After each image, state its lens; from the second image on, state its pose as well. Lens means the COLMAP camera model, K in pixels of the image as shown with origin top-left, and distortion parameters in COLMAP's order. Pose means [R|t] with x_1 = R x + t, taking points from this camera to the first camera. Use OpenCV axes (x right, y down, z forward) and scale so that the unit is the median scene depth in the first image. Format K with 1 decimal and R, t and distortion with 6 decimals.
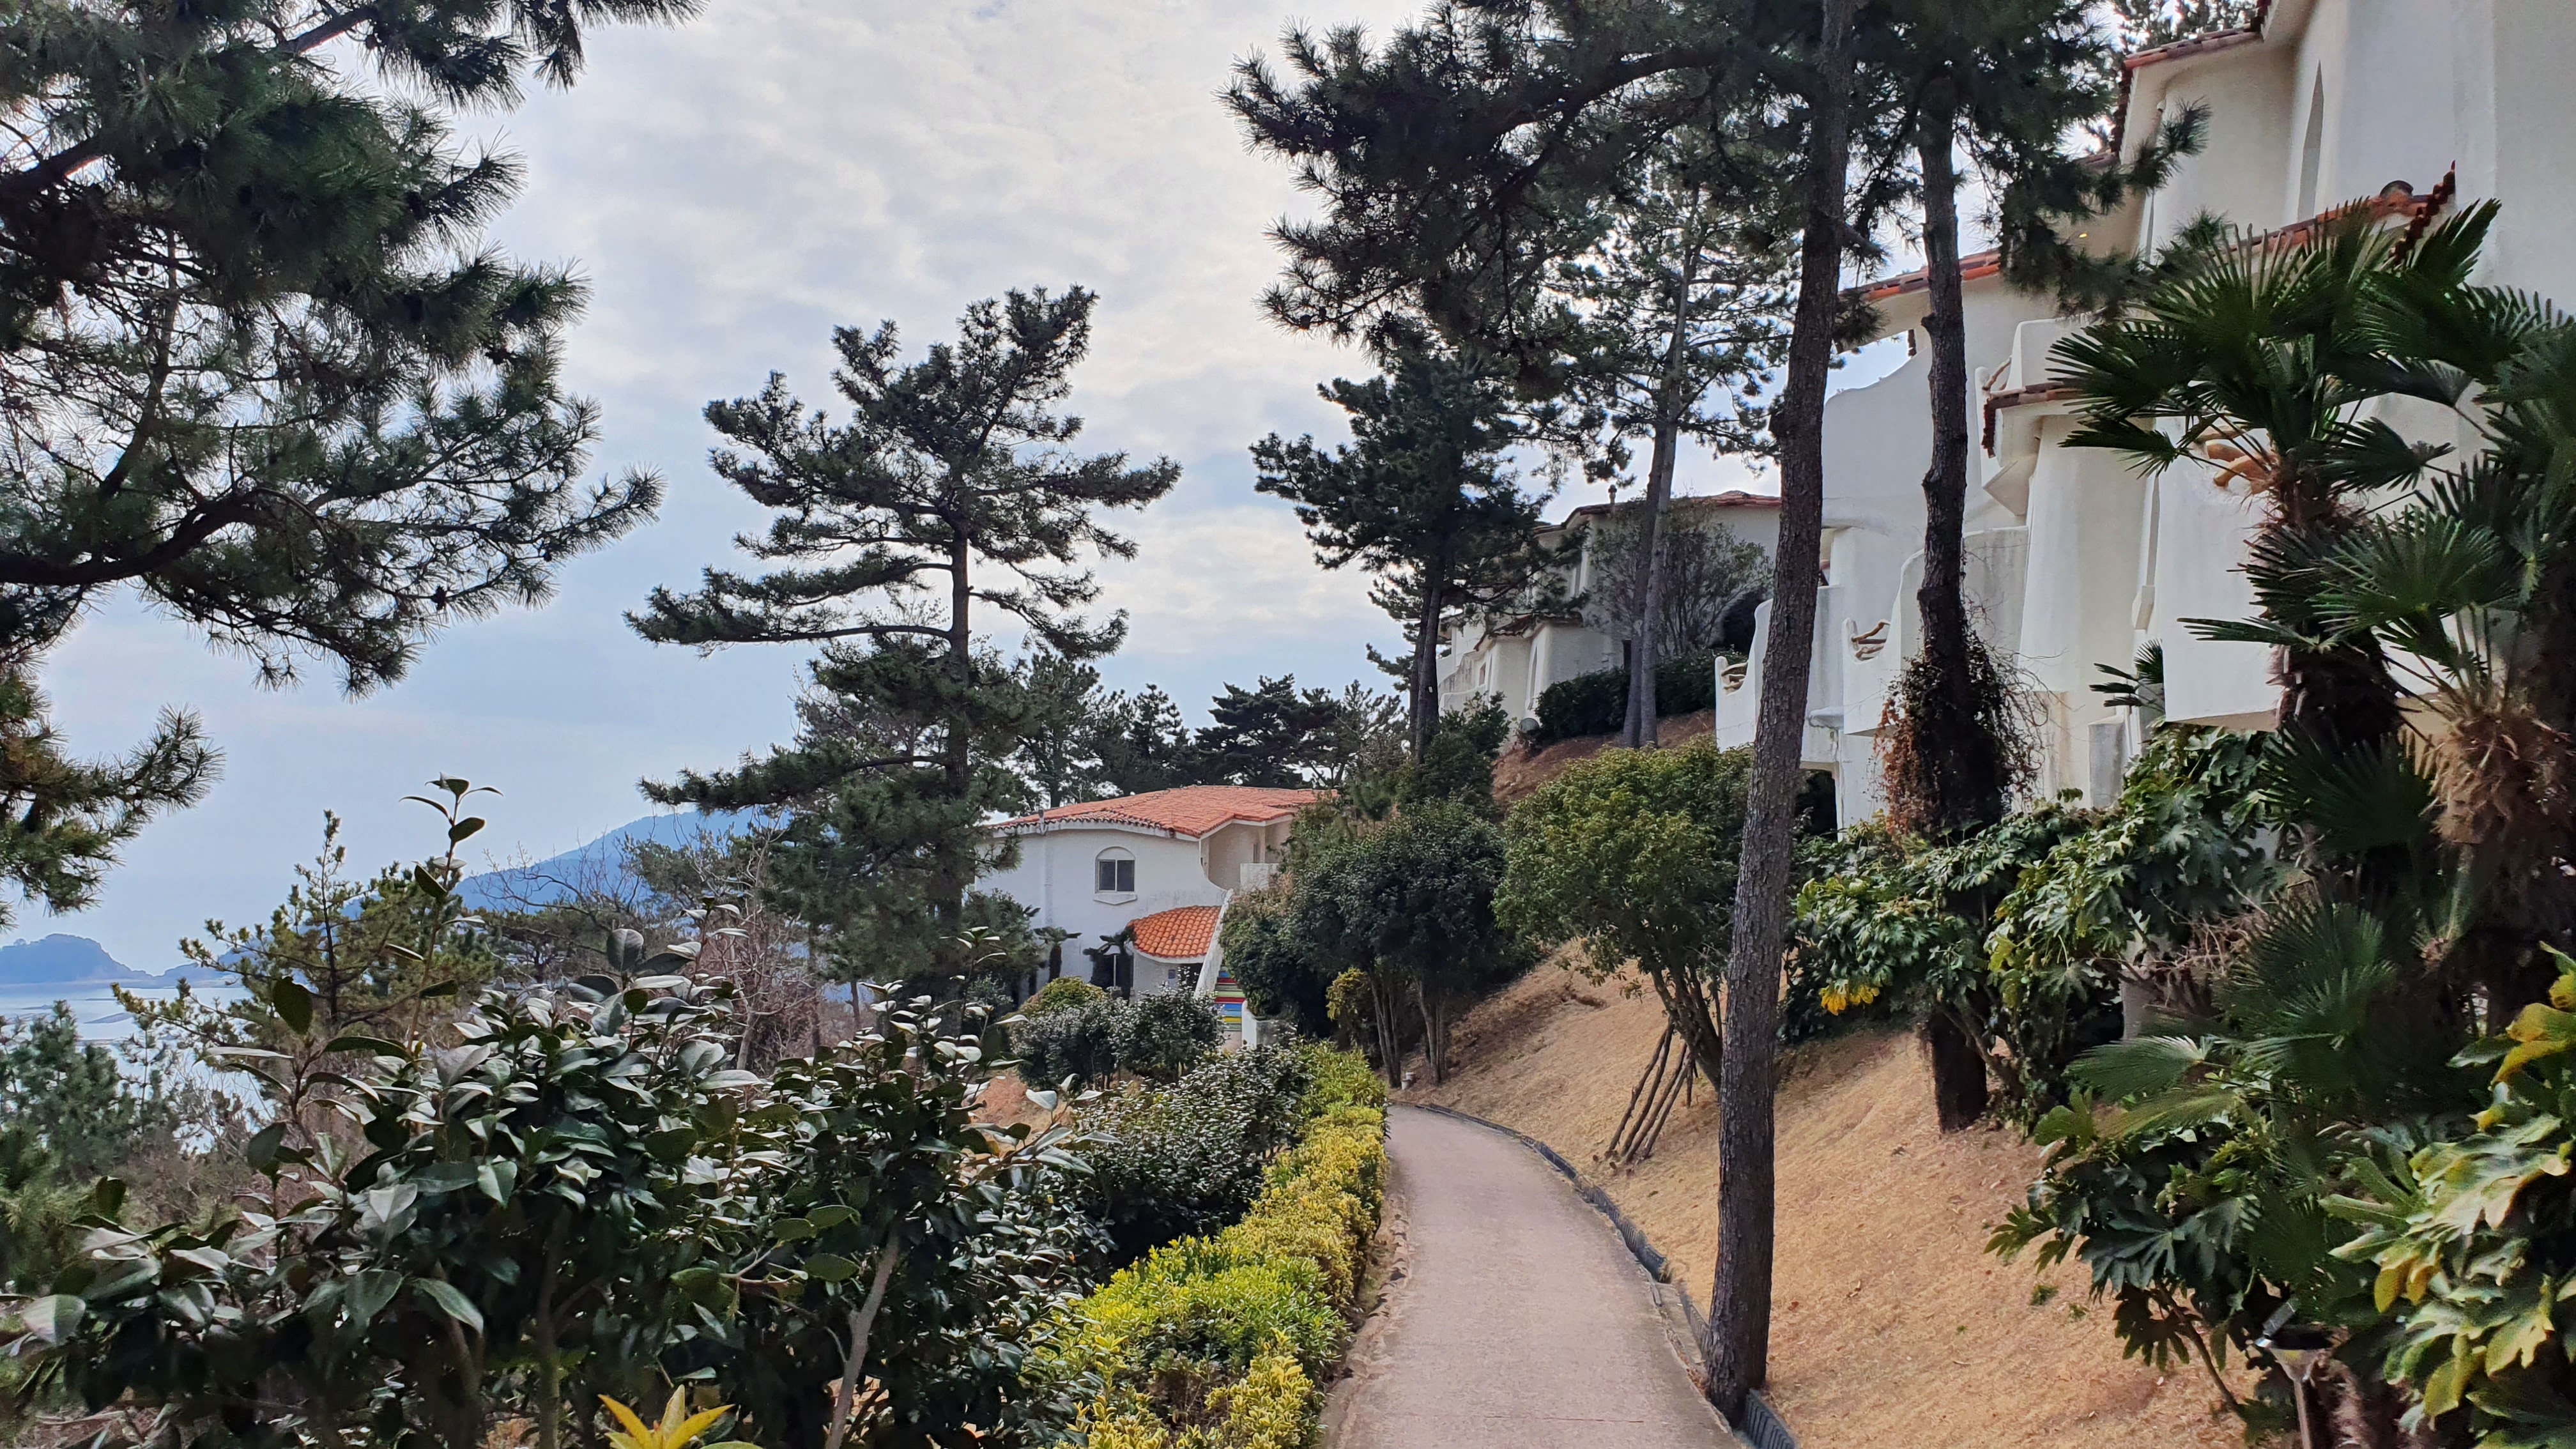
lens RADIAL K [[2044.8, 0, 1281.3], [0, 2044.8, 775.1], [0, 0, 1]] dist [0.172189, -0.458919]
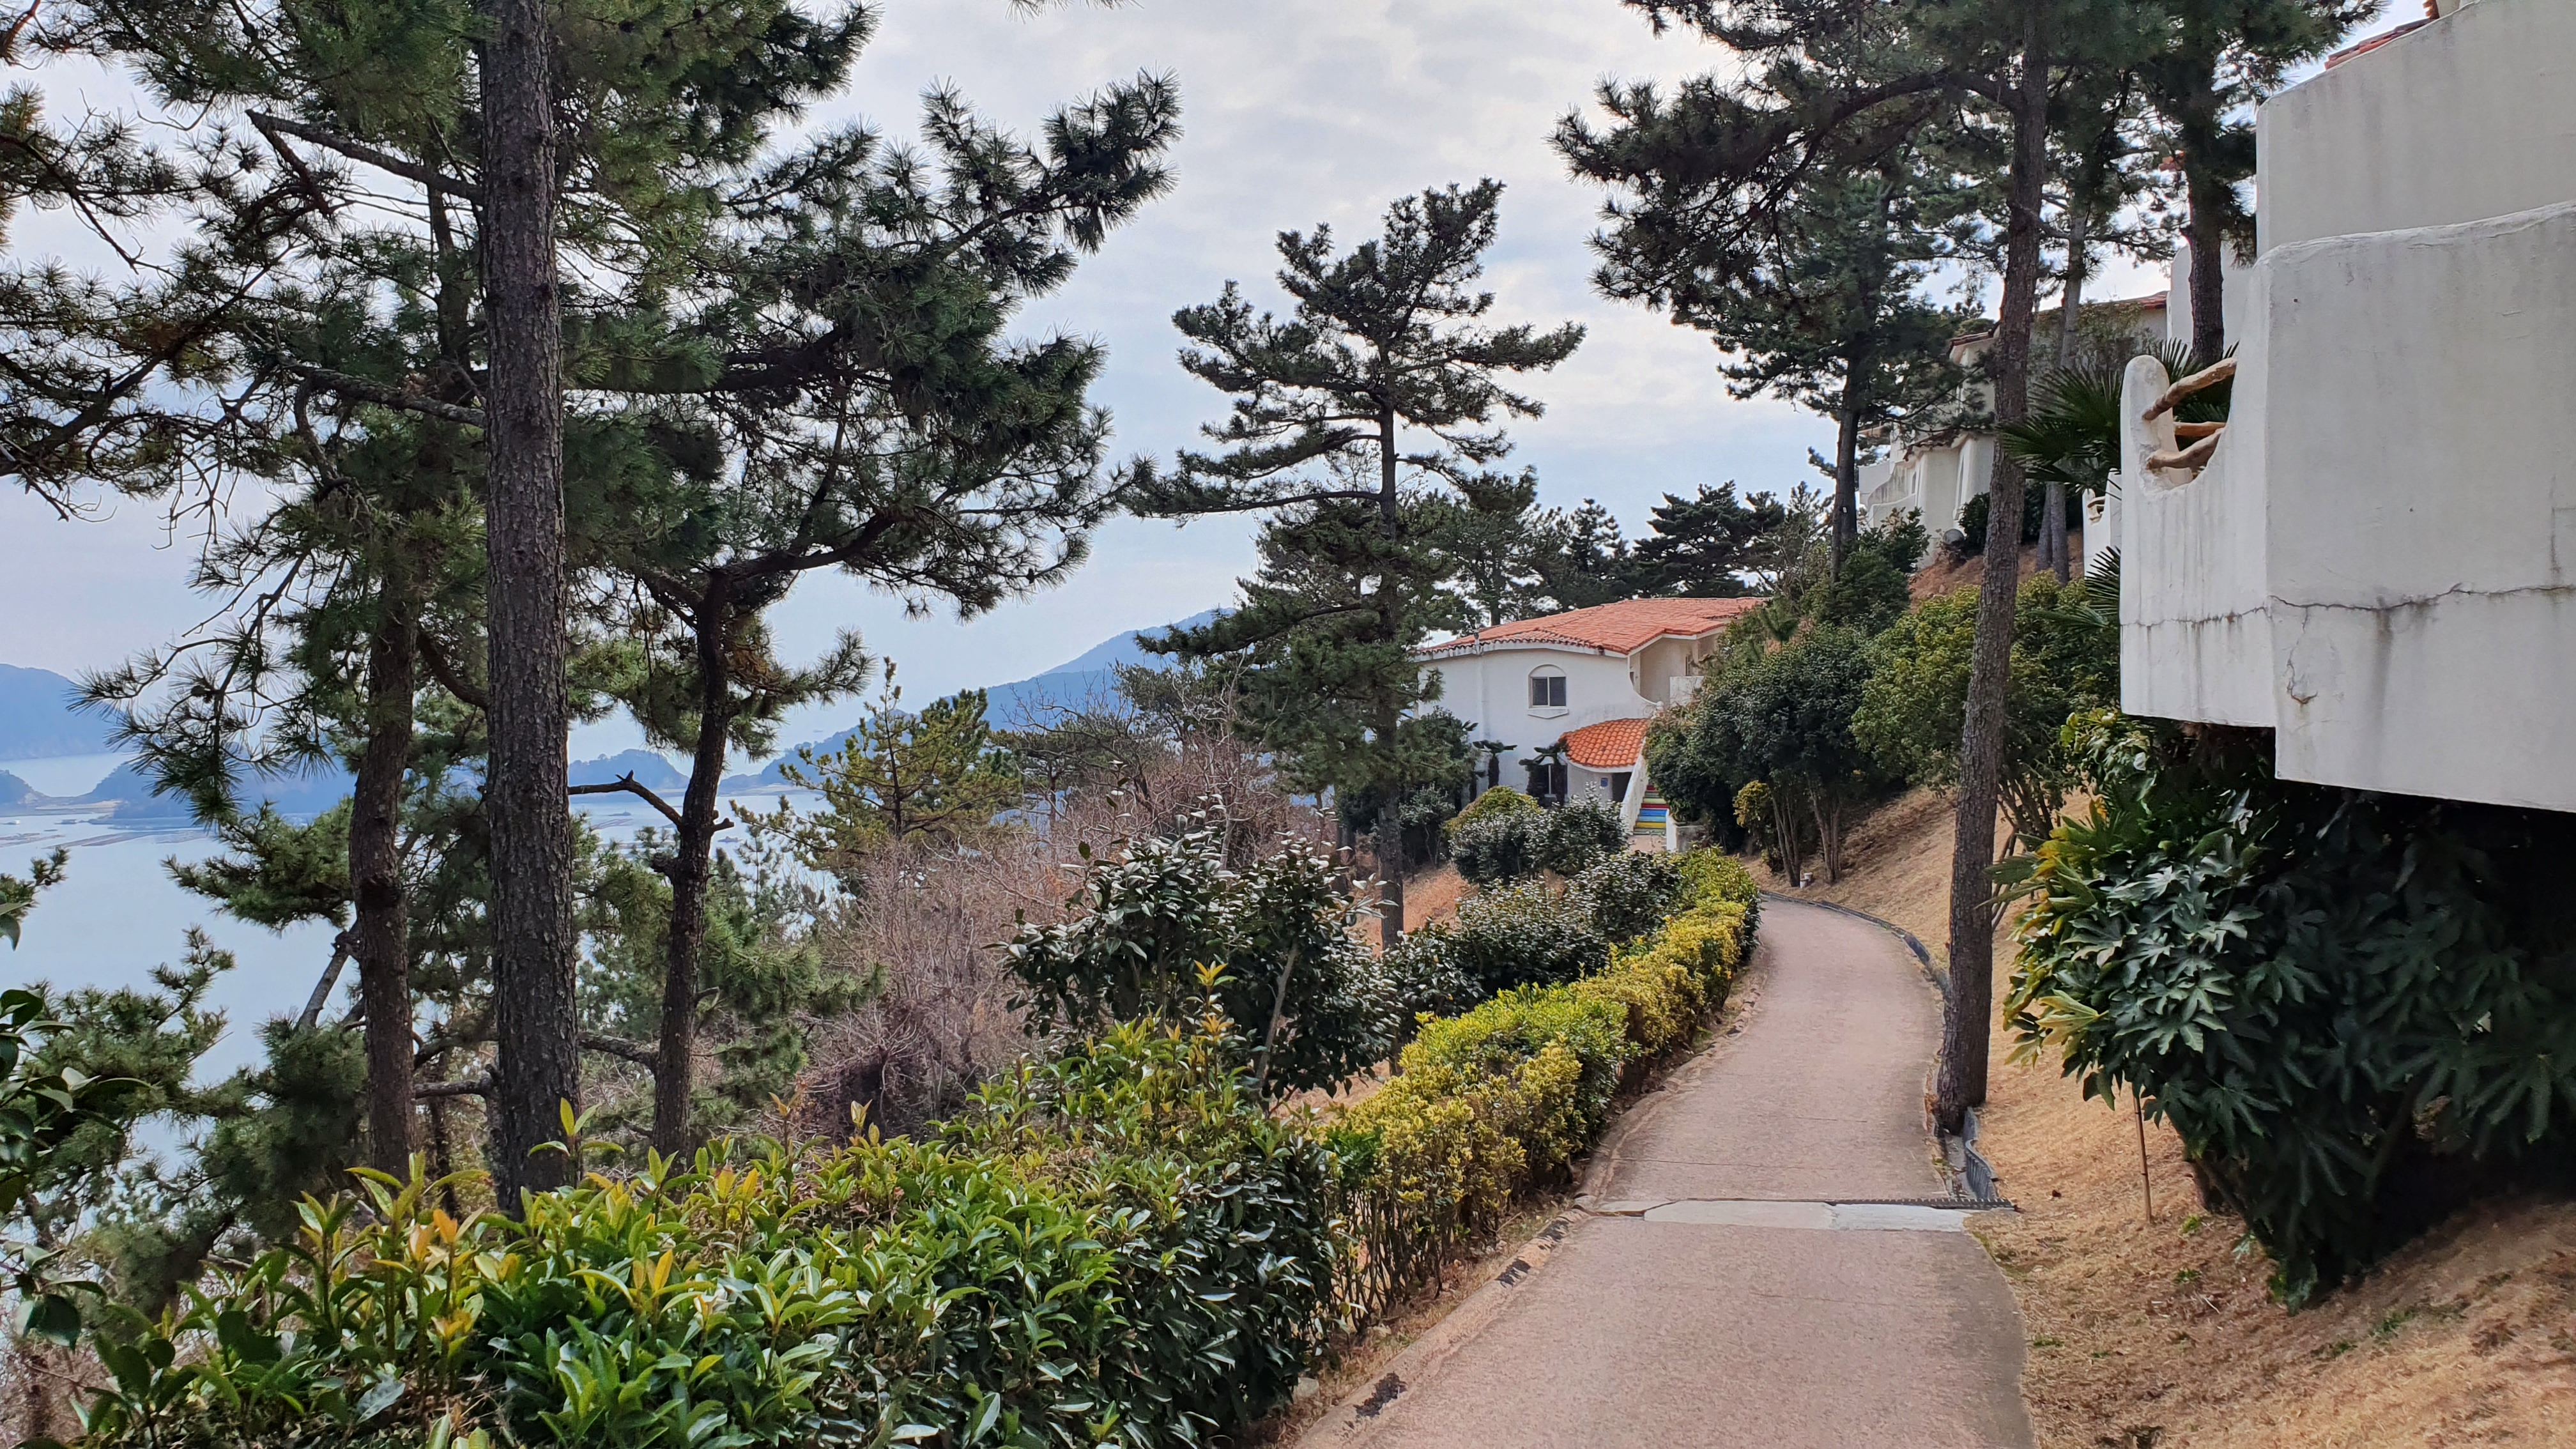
lens RADIAL K [[2044.8, 0, 1281.3], [0, 2044.8, 775.1], [0, 0, 1]] dist [0.172189, -0.458919]
pose [[0.975125, -0.010917, -0.221386, 0.036803], [0.032203, 0.995167, 0.092771, -0.020870], [0.219303, -0.097593, 0.970764, -0.143487]]
